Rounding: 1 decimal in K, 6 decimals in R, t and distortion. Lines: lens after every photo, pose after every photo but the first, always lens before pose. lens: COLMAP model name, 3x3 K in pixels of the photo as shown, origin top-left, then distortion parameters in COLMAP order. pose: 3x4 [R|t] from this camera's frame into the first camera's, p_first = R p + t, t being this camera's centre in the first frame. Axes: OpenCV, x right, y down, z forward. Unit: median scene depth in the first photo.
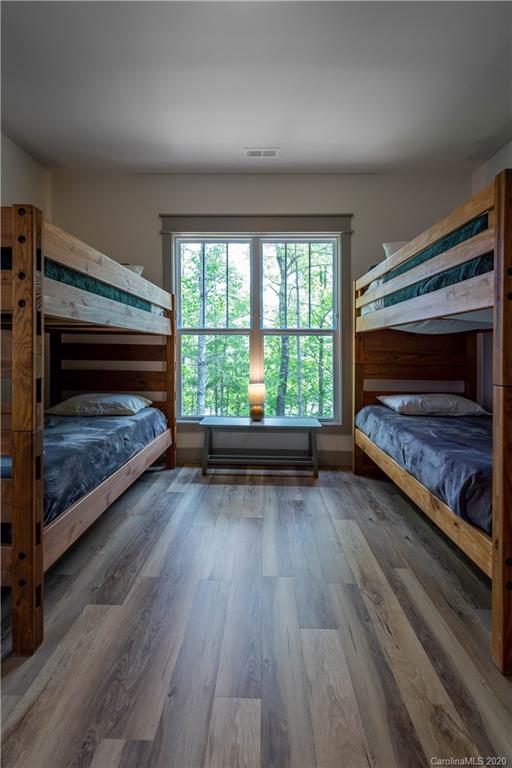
lens RADIAL K [[360.2, 0, 257.0], [0, 360.2, 357.0], [0, 0, 1]] dist [0.000746, -0.000208]
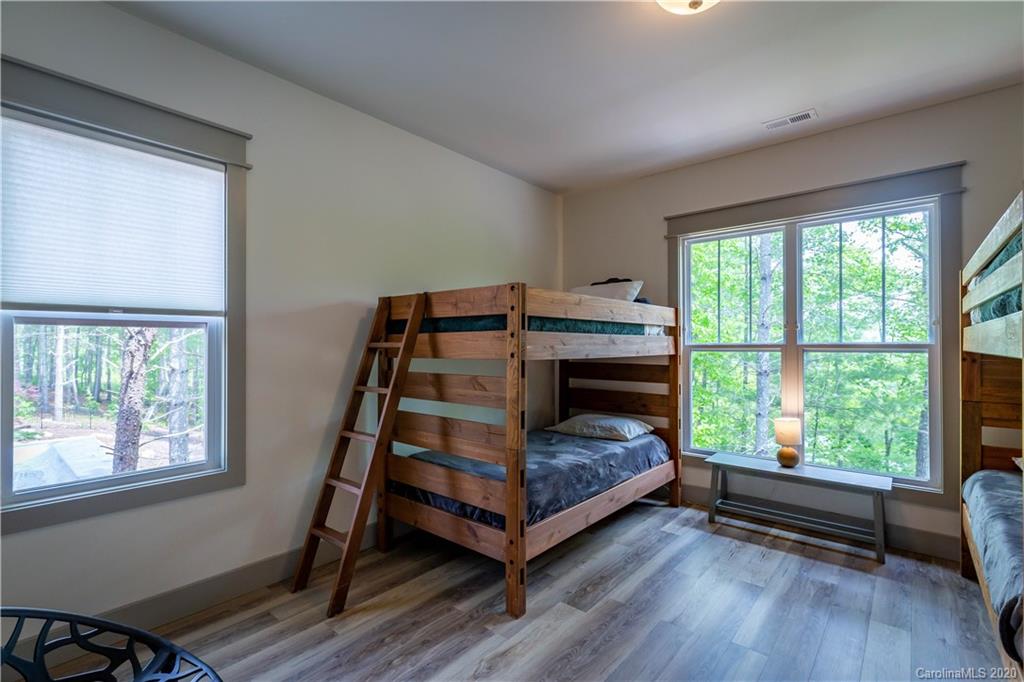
lens RADIAL K [[480.3, 0, 513.5], [0, 480.3, 341.7], [0, 0, 1]] dist [0.000746, -0.000208]
pose [[0.774675, -0.009757, -0.632284, 0.221227], [-0.005149, 0.999750, -0.021737, -0.070946], [0.632338, 0.020095, 0.774432, -0.179392]]
